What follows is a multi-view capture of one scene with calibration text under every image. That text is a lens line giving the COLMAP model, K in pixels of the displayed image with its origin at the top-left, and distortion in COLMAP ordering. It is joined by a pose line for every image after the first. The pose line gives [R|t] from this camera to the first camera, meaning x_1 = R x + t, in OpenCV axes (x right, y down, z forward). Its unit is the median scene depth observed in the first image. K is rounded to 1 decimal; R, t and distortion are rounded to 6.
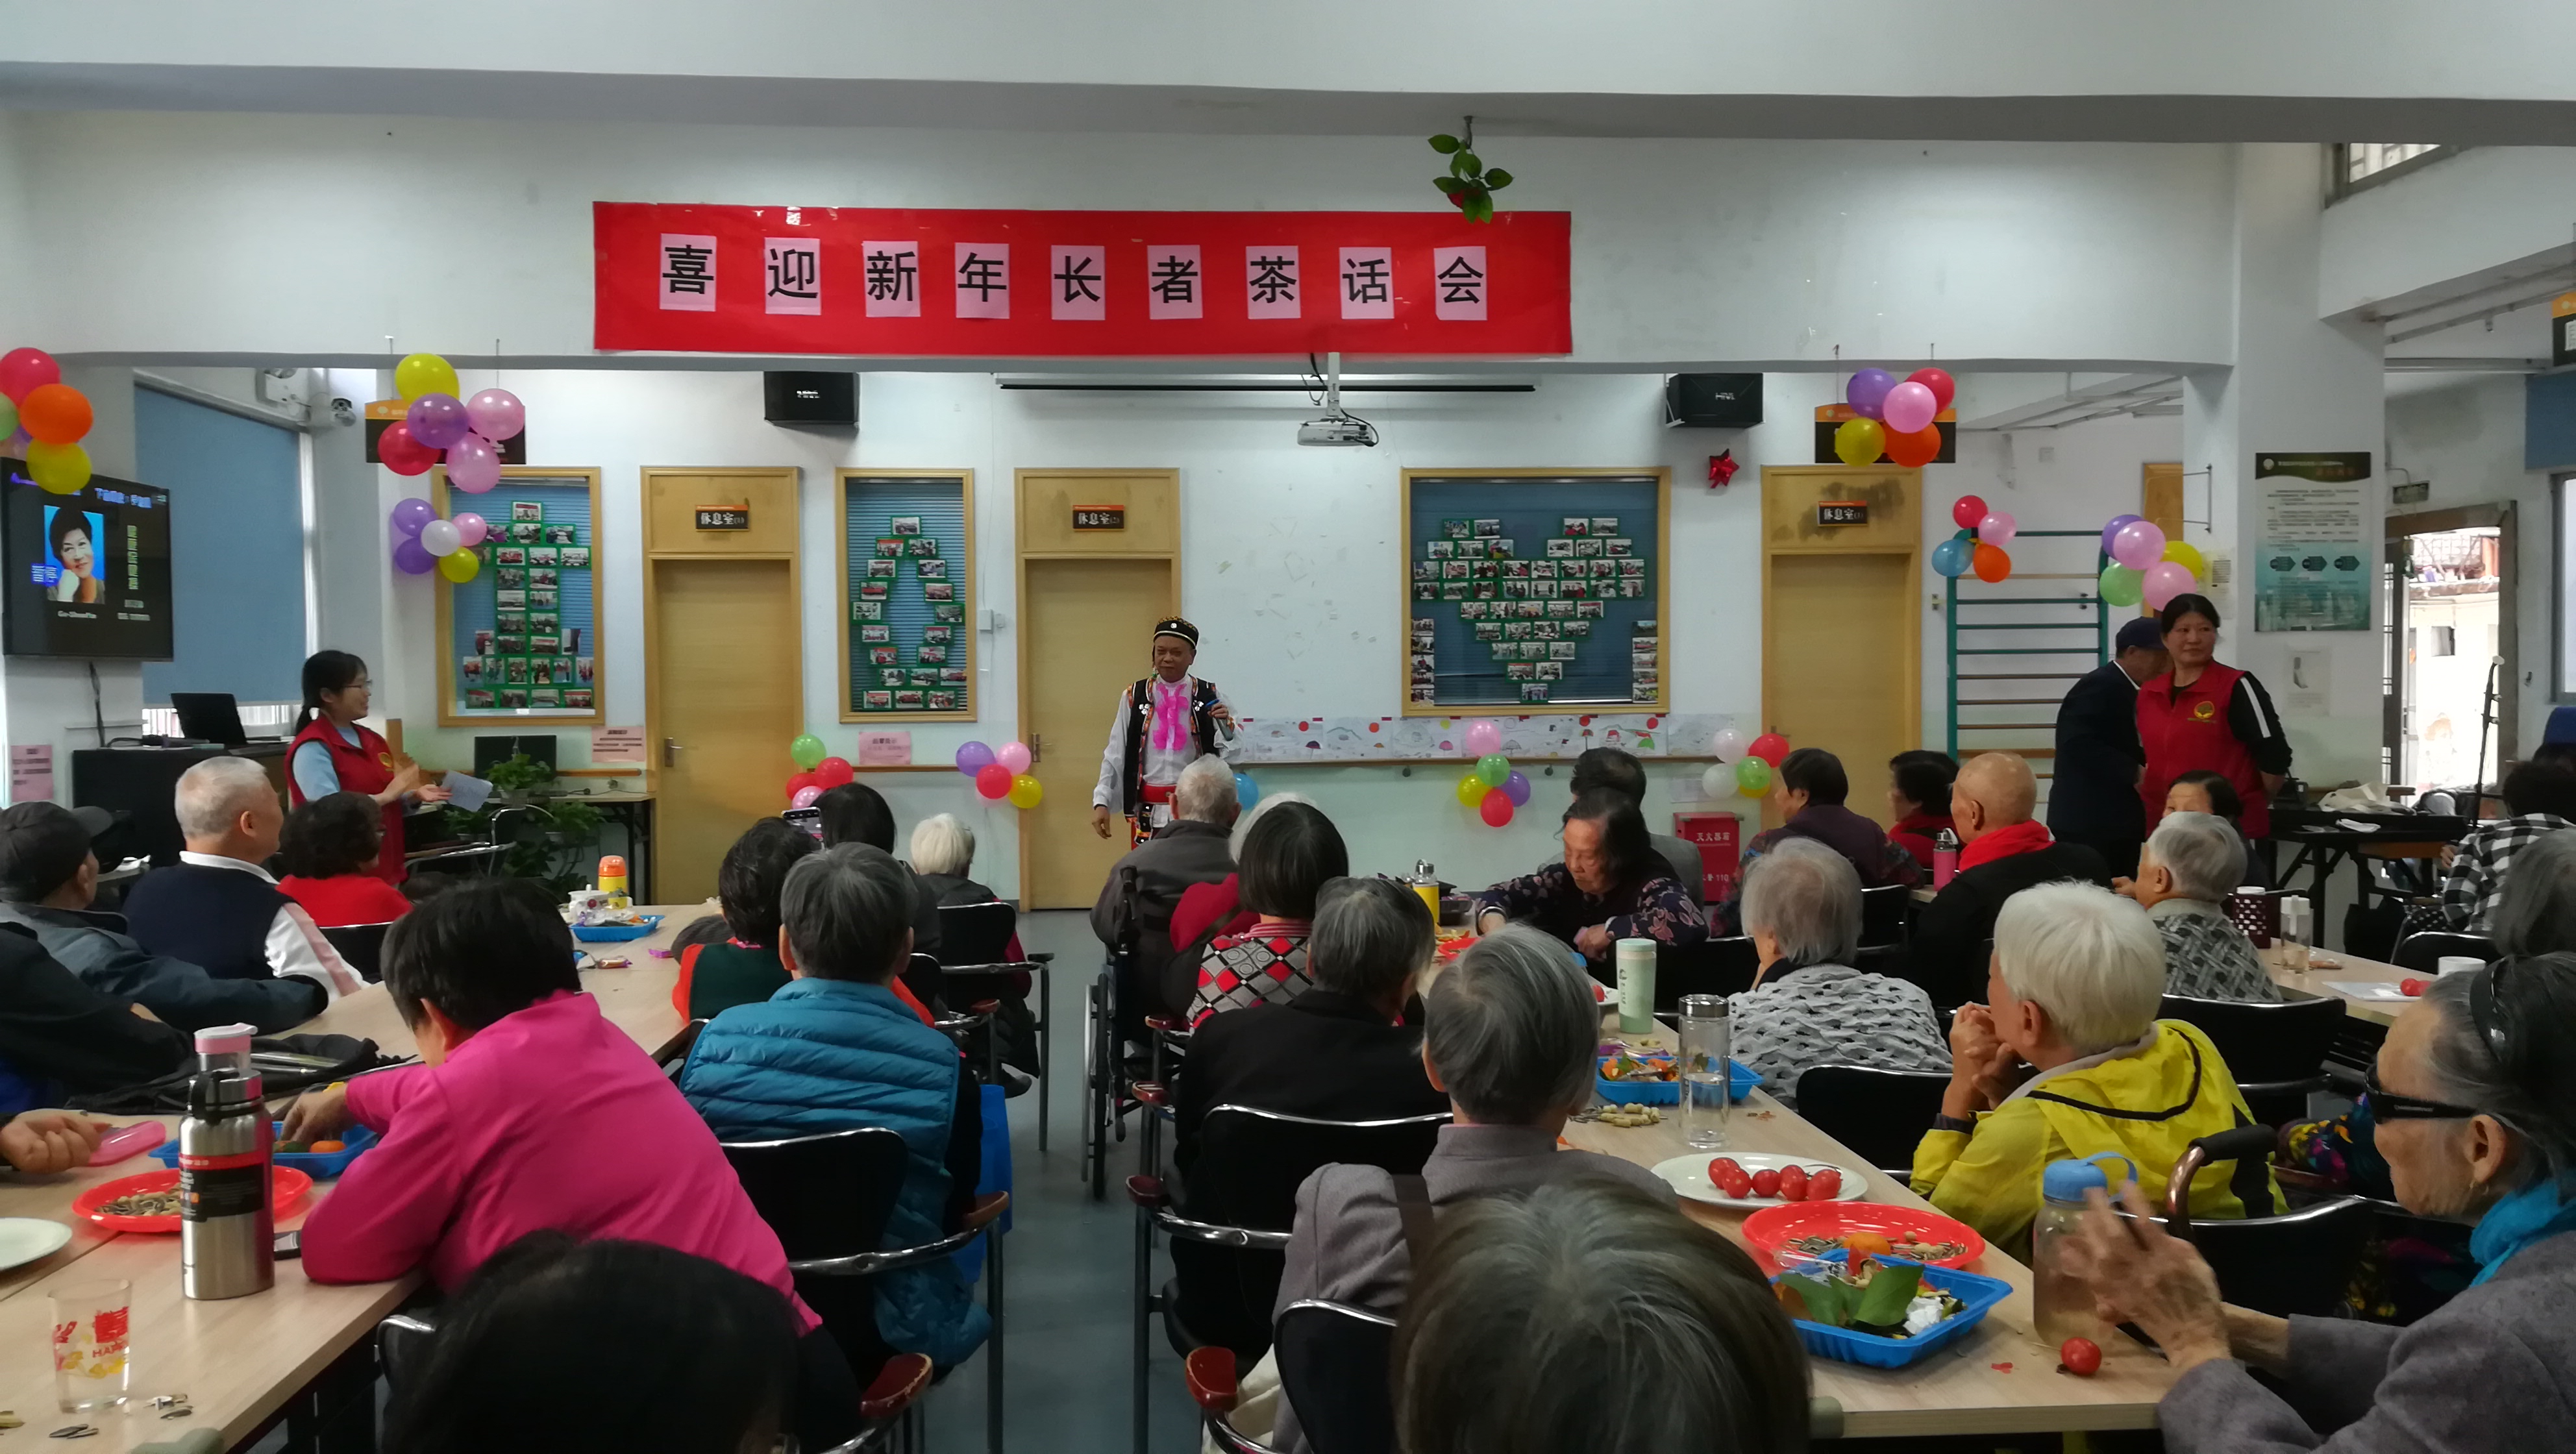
lens RADIAL K [[2010.2, 0, 1305.5], [0, 2010.2, 752.3], [0, 0, 1]] dist [0.085463, -0.103972]
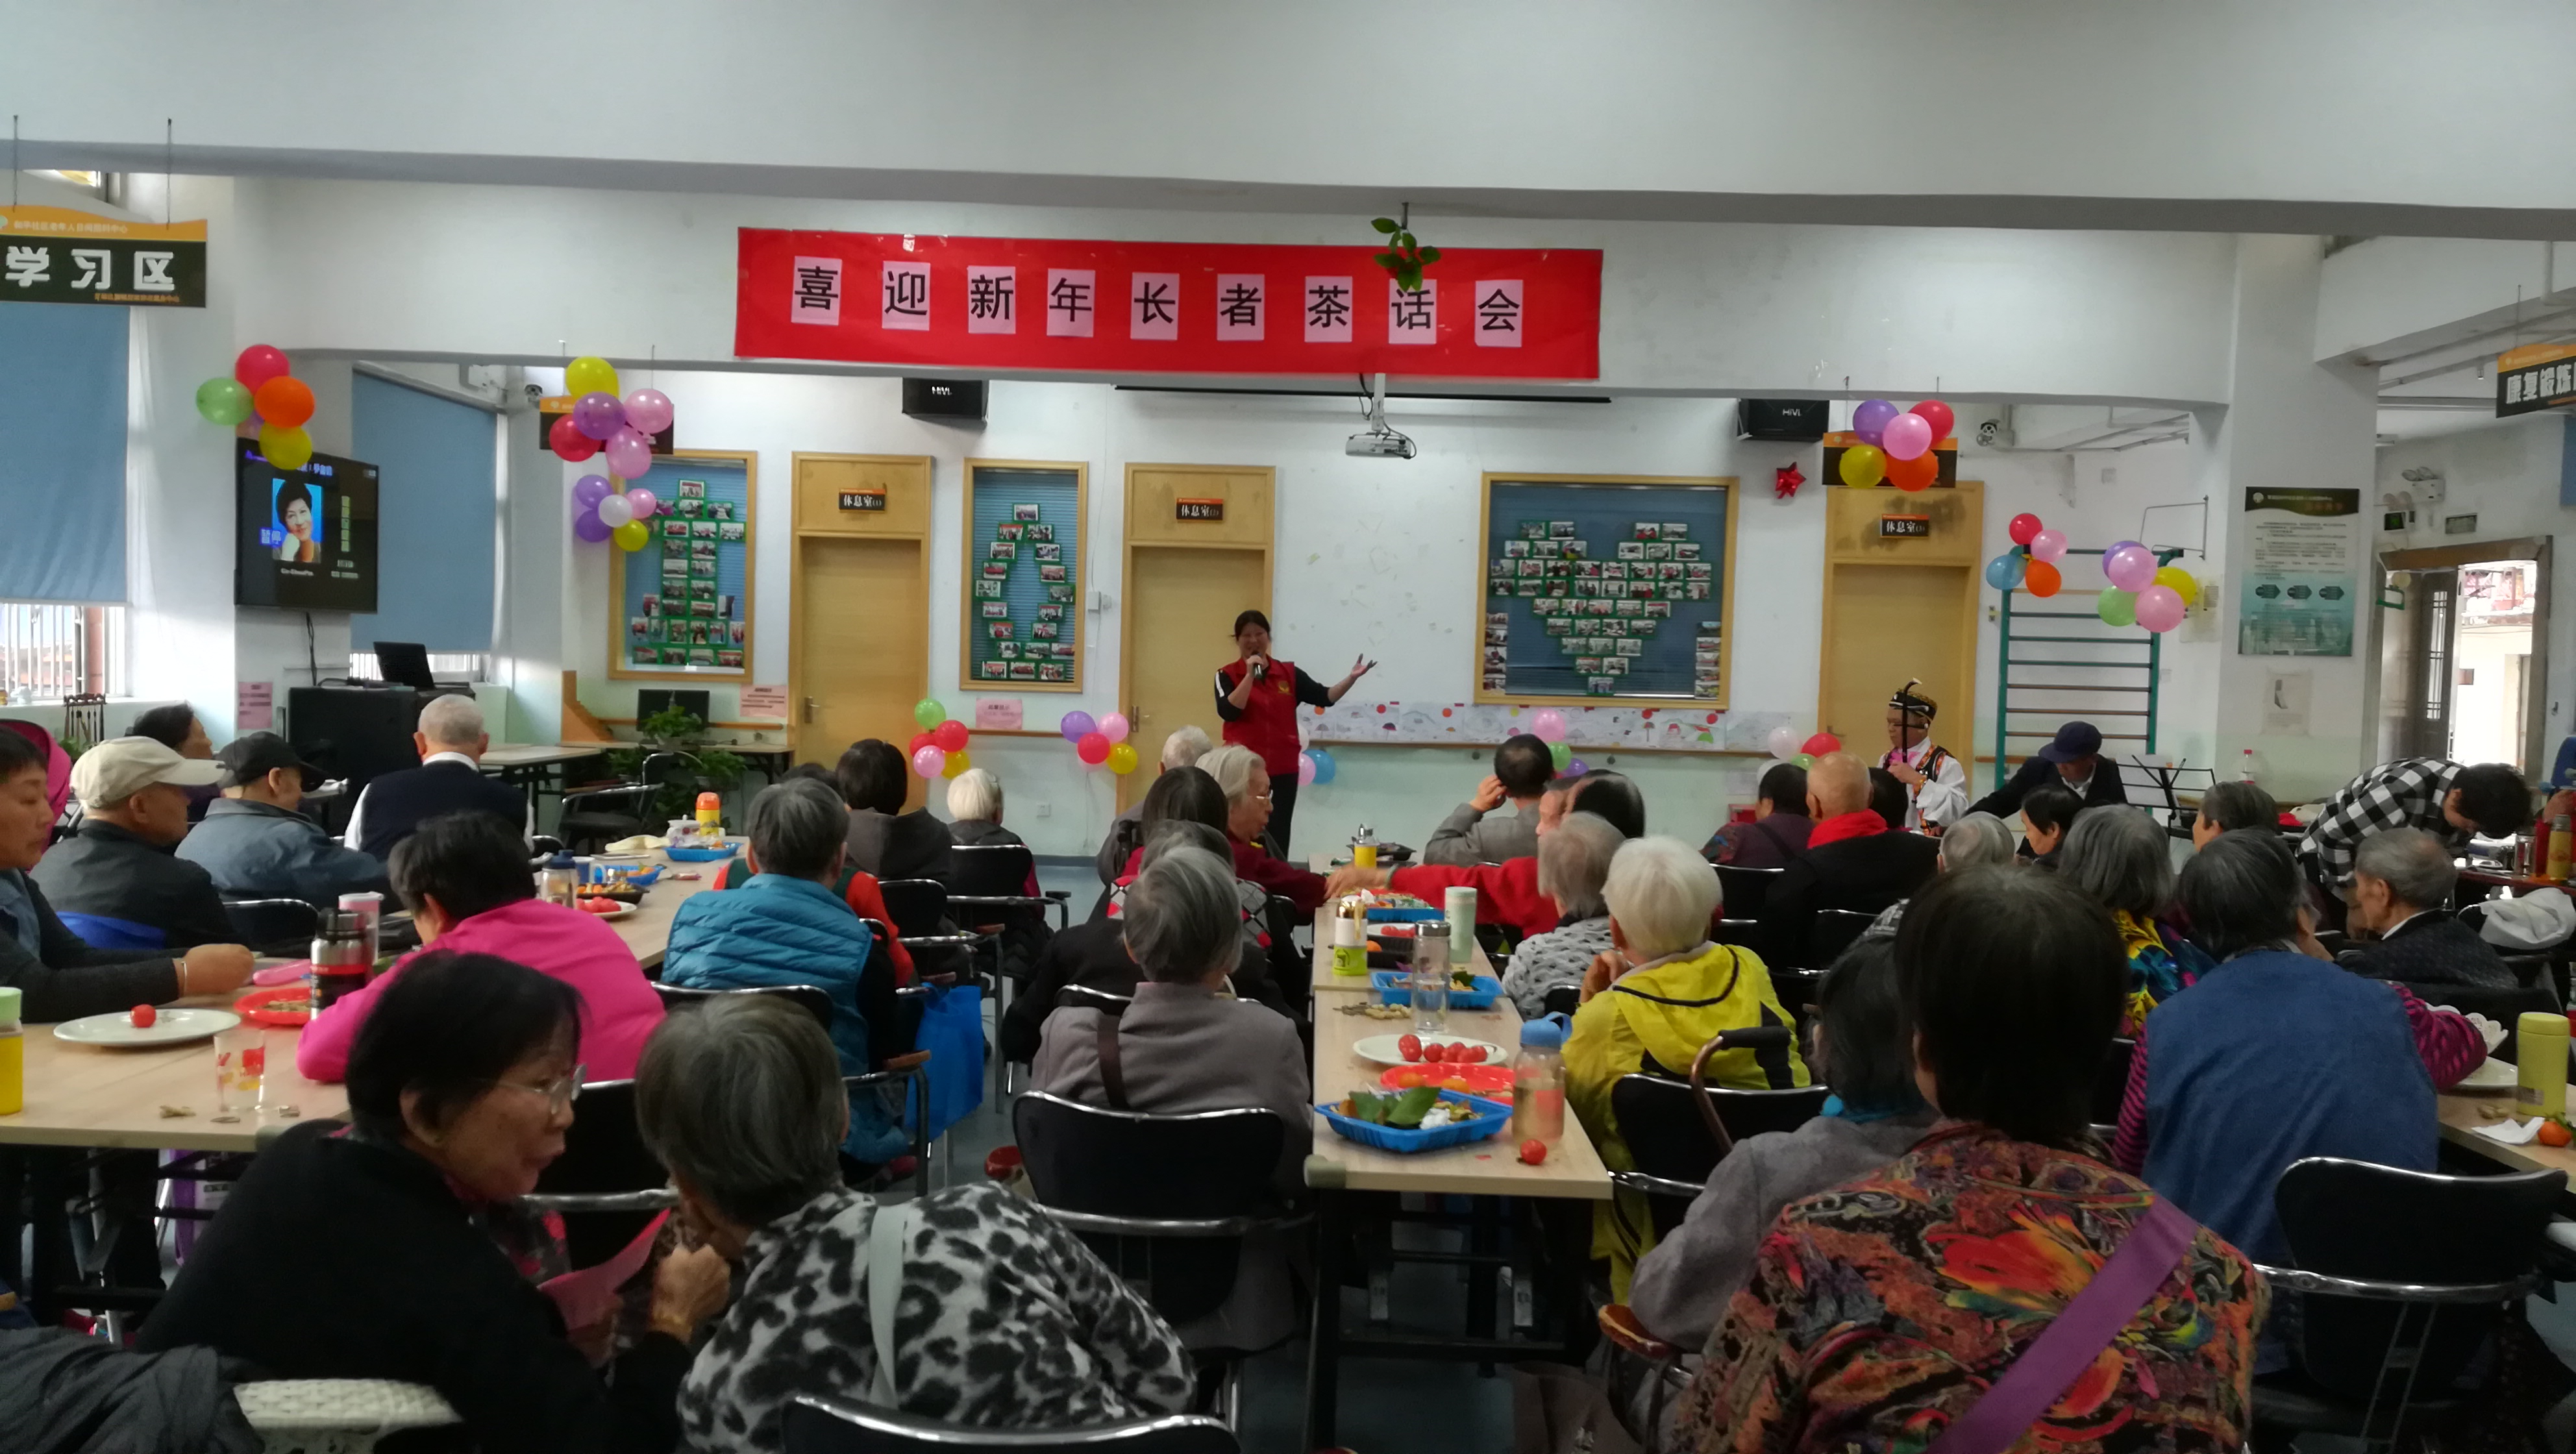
lens RADIAL K [[2010.2, 0, 1304.7], [0, 2010.2, 746.0], [0, 0, 1]] dist [0.085463, -0.103972]
pose [[0.995267, 0.040492, -0.088345, 0.054535], [-0.039934, 0.999170, 0.008075, -0.000239], [0.088599, -0.004508, 0.996057, -0.076444]]
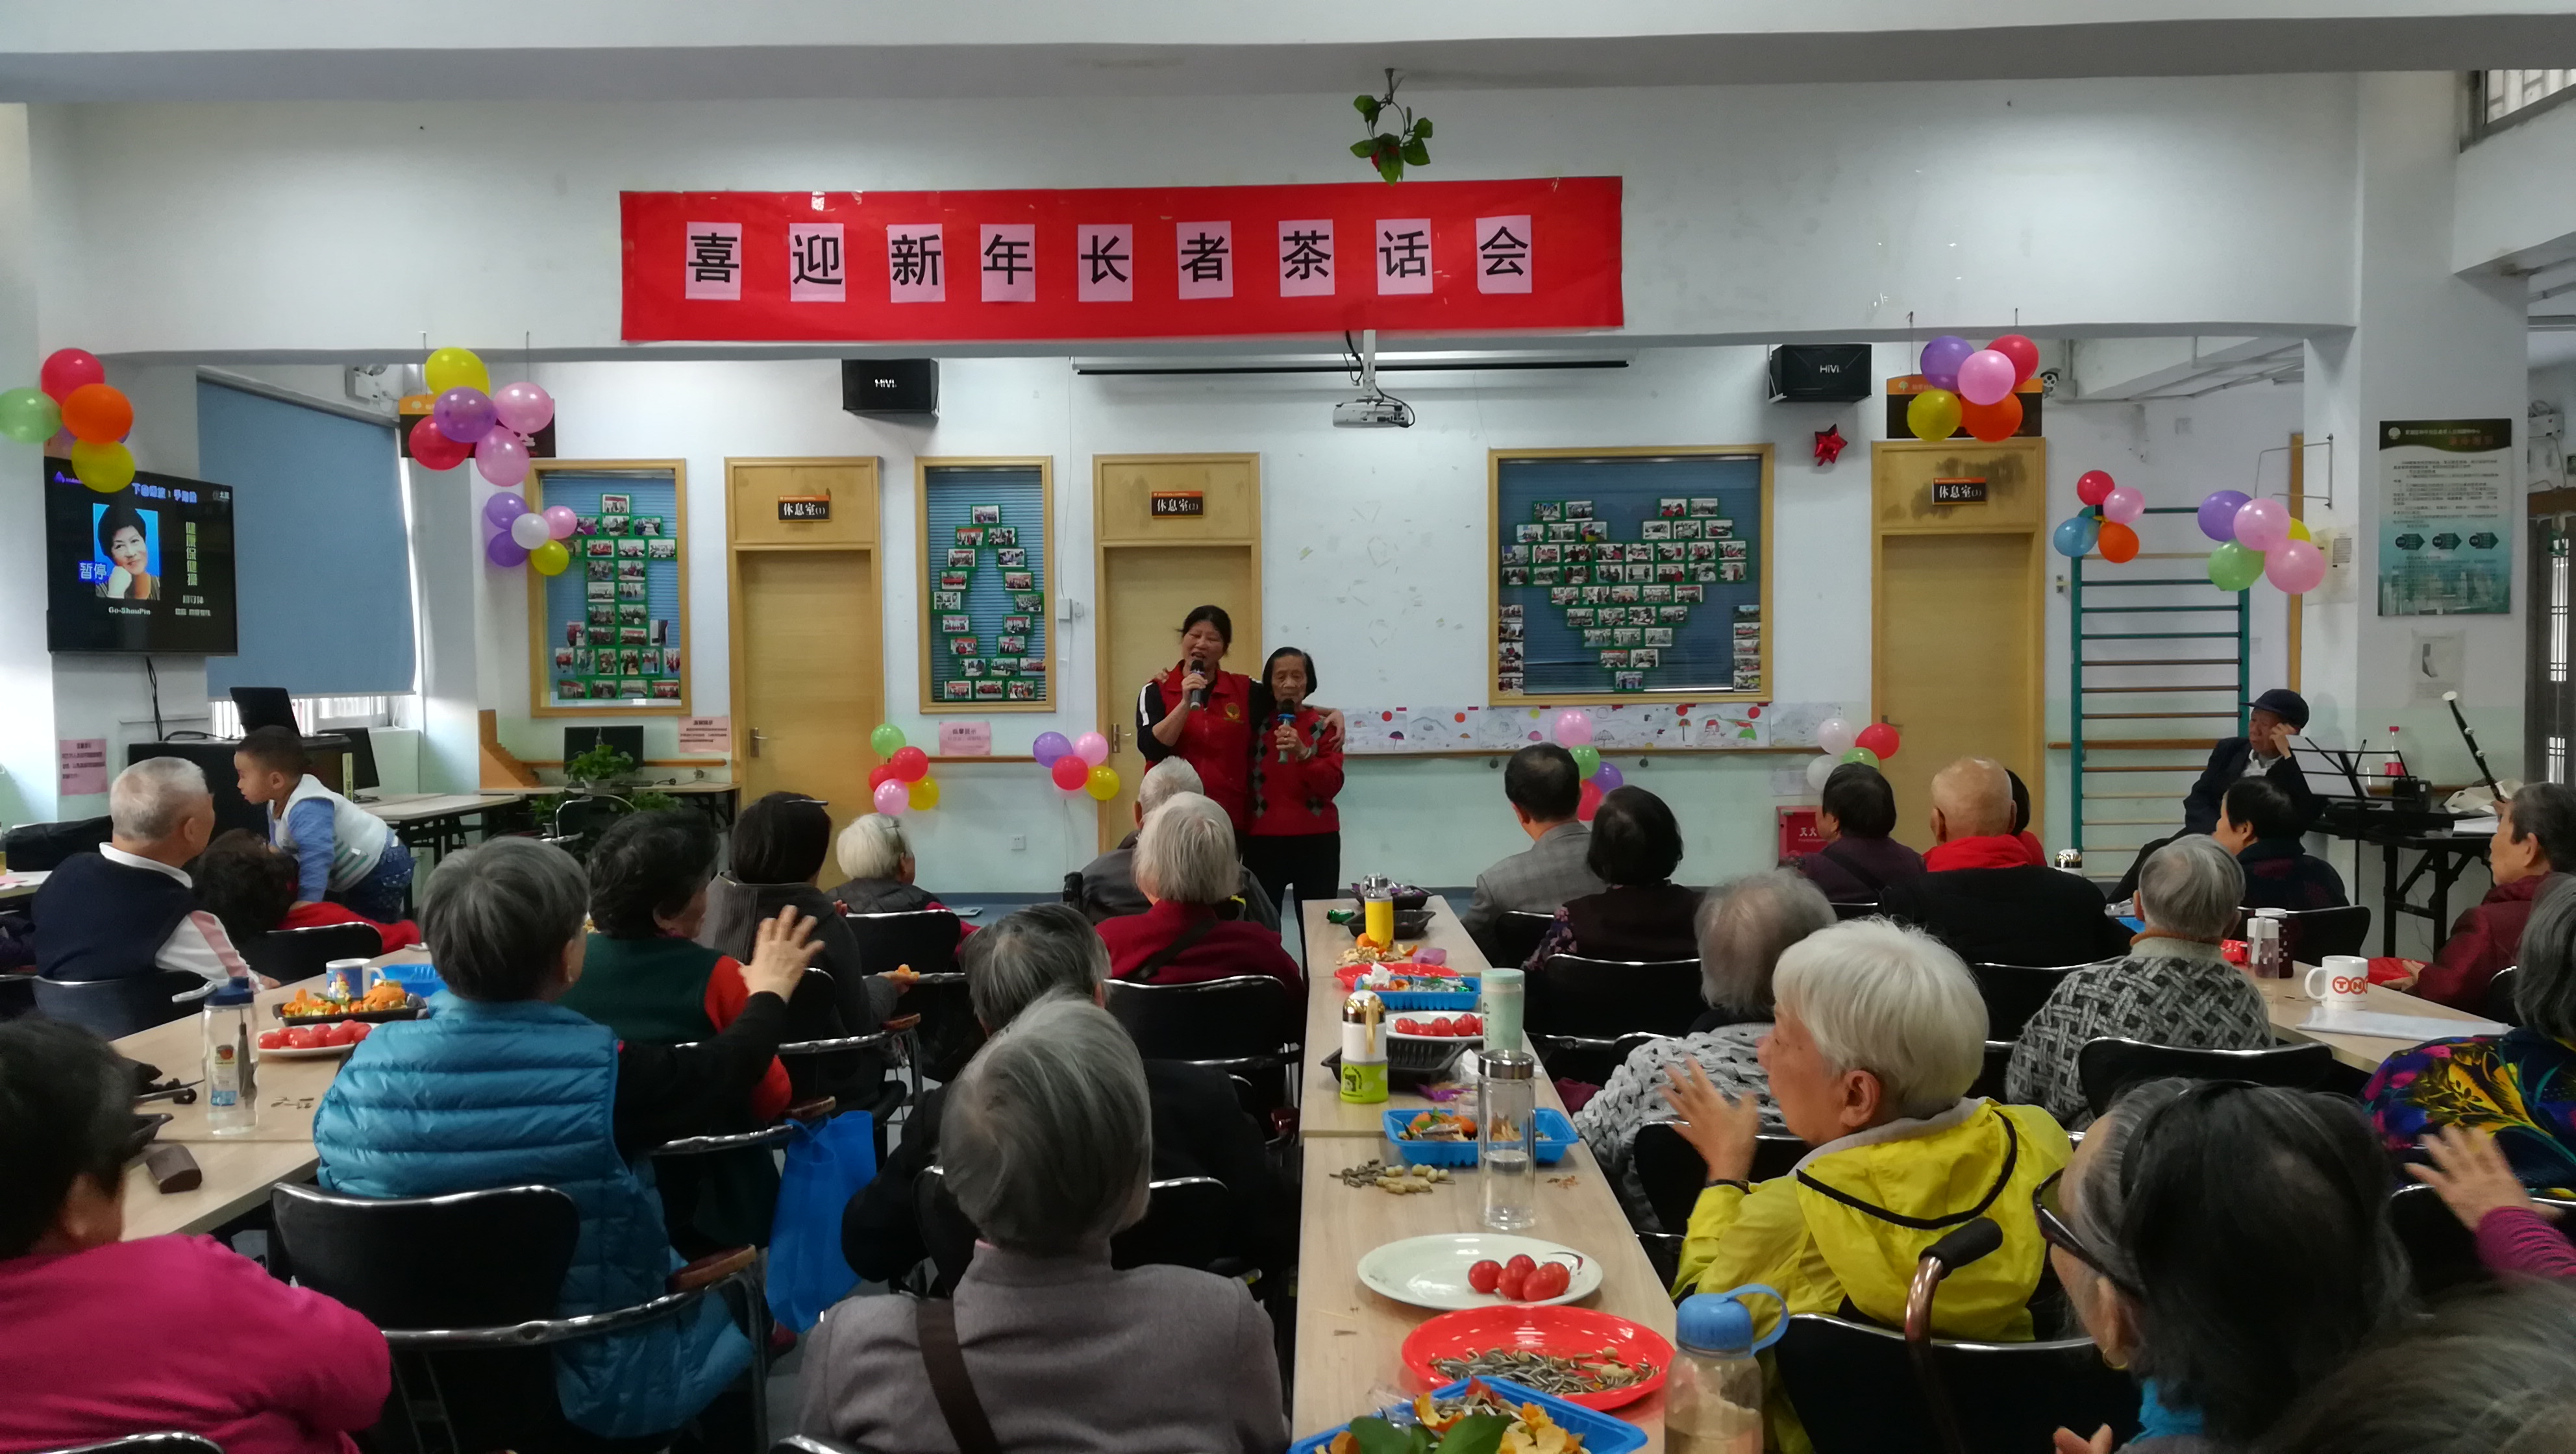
lens RADIAL K [[2010.2, 0, 1308.2], [0, 2010.2, 751.8], [0, 0, 1]] dist [0.085463, -0.103972]
pose [[0.995862, 0.000937, -0.090870, 0.049874], [-0.000166, 0.999964, 0.008495, -0.004140], [0.090874, -0.008444, 0.995827, 0.028220]]
